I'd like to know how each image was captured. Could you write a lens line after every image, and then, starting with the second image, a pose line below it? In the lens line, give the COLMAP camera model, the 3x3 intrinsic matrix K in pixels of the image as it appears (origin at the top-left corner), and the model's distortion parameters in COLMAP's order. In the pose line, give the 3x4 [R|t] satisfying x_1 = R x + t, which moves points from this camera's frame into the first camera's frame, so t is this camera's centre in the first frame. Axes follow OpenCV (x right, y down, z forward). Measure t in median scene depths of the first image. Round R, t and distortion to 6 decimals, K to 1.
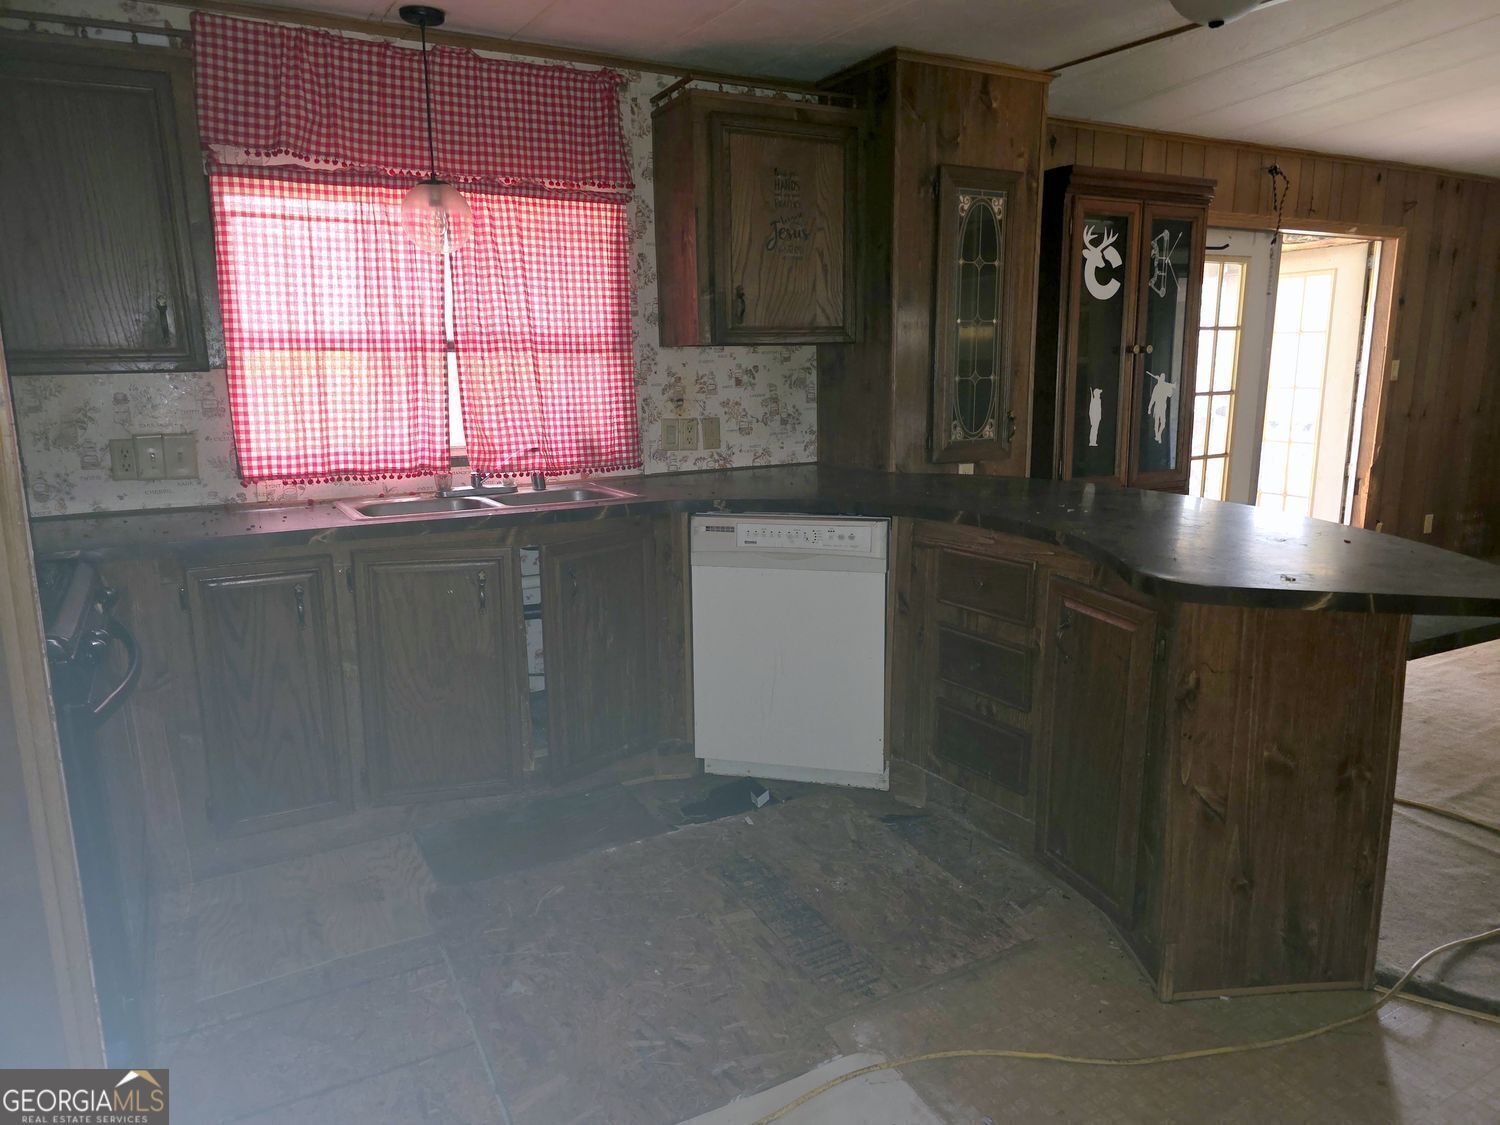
lens RADIAL K [[1012.5, 0, 753.8], [0, 1012.5, 590.2], [0, 0, 1]] dist [0.030424, -0.008367]
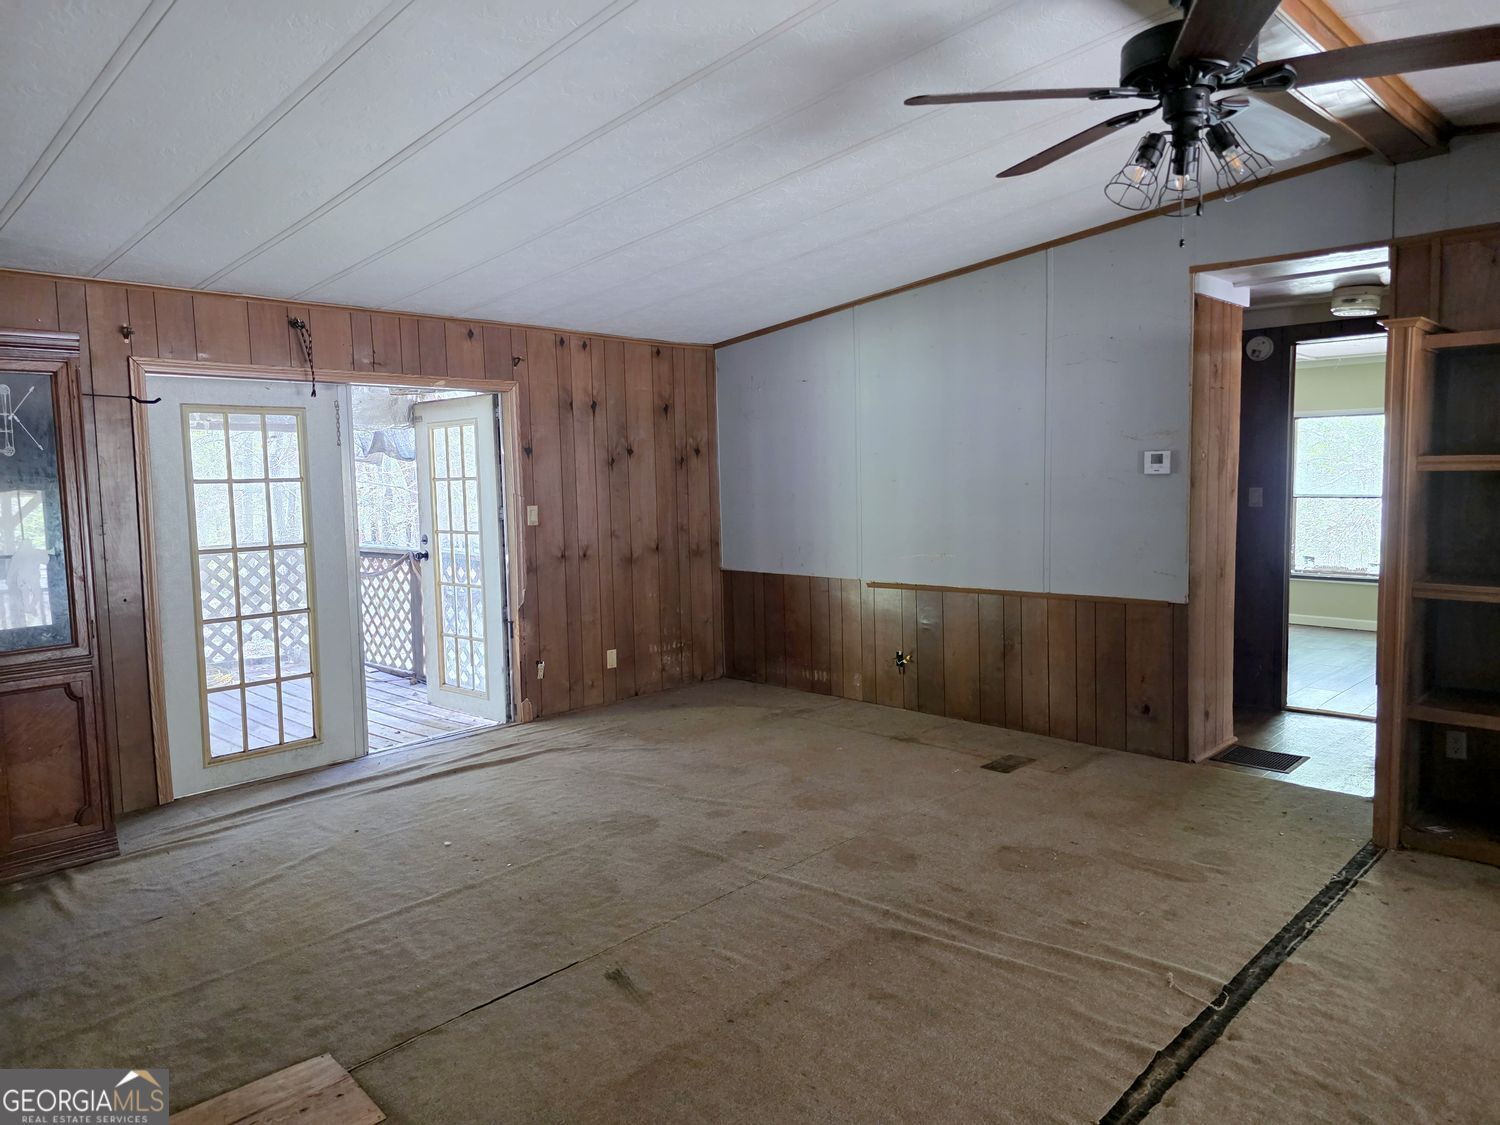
lens RADIAL K [[1012.5, 0, 753.8], [0, 1012.5, 590.2], [0, 0, 1]] dist [0.030424, -0.008367]
pose [[0.959332, -0.037788, 0.279741, 0.547437], [0.066413, 0.993396, -0.093565, -0.030145], [-0.274358, 0.108338, 0.955505, -0.024224]]
